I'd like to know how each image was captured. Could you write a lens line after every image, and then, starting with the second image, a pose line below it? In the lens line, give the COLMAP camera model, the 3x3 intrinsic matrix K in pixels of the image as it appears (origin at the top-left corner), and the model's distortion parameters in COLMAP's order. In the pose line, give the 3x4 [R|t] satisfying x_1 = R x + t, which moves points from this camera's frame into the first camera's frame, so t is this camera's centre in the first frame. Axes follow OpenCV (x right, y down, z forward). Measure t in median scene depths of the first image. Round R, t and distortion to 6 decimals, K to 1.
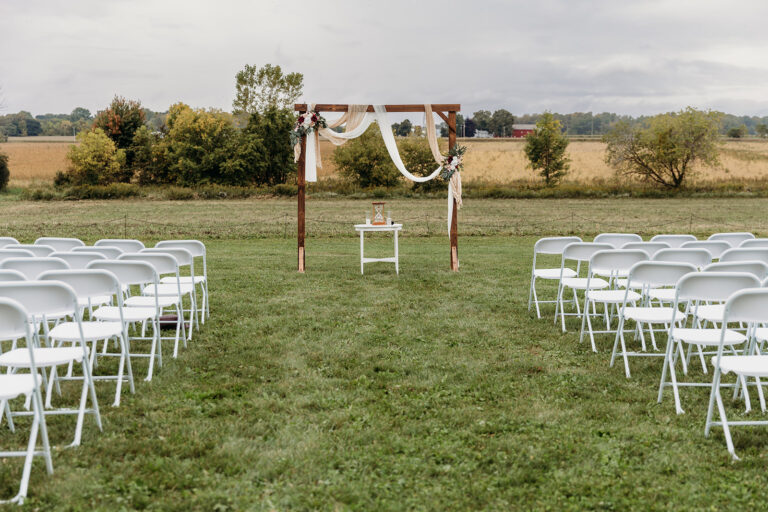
lens RADIAL K [[1564.9, 0, 384.0], [0, 1564.9, 256.0], [0, 0, 1]] dist [-0.001903, -0.010271]
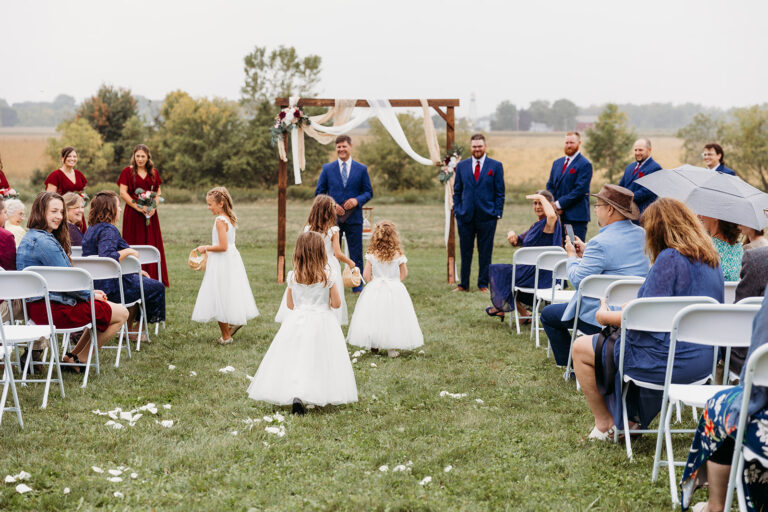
lens RADIAL K [[2117.3, 0, 384.0], [0, 2117.3, 256.0], [0, 0, 1]] dist [-0.010399, 0.659658]
pose [[0.998059, 0.008944, -0.061630, 0.053194], [-0.009704, 0.999881, -0.012030, 0.005326], [0.061515, 0.012605, 0.998027, -0.139597]]
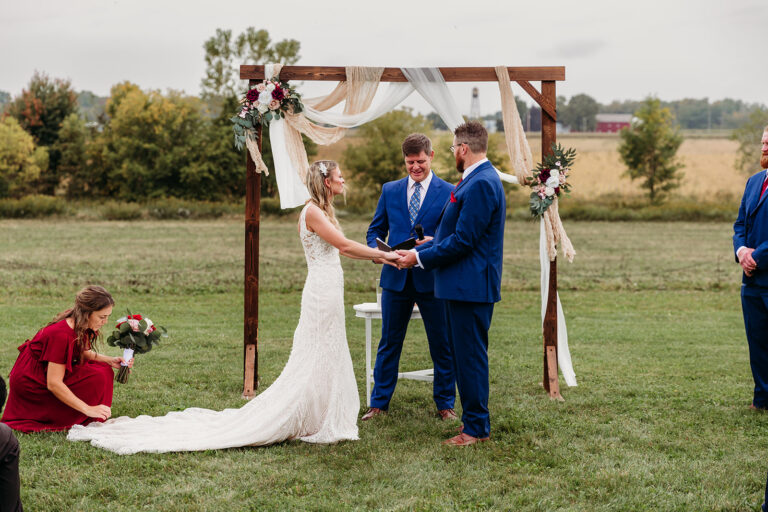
lens RADIAL K [[1490.3, 0, 349.3], [0, 1490.3, 223.7], [0, 0, 1]] dist [-0.019147, -0.007779]
pose [[0.998989, 0.006595, -0.044461, 0.000307], [-0.007245, 0.999869, -0.014484, -0.025184], [0.044360, 0.014791, 0.998906, 0.336958]]
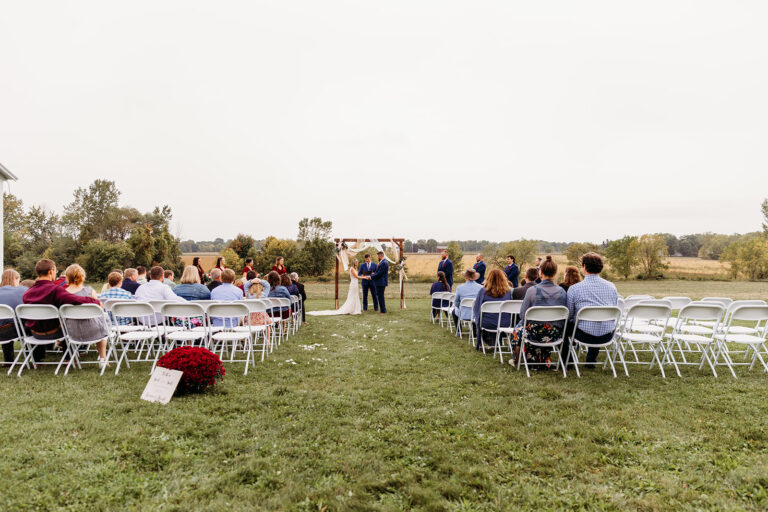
lens RADIAL K [[1133.1, 0, 384.0], [0, 1133.1, 256.0], [0, 0, 1]] dist [-0.011134, -0.004792]
pose [[0.999941, -0.000884, 0.010826, -0.000460], [0.001675, 0.997311, -0.073261, 0.035454], [-0.010732, 0.073275, 0.997254, -0.458001]]
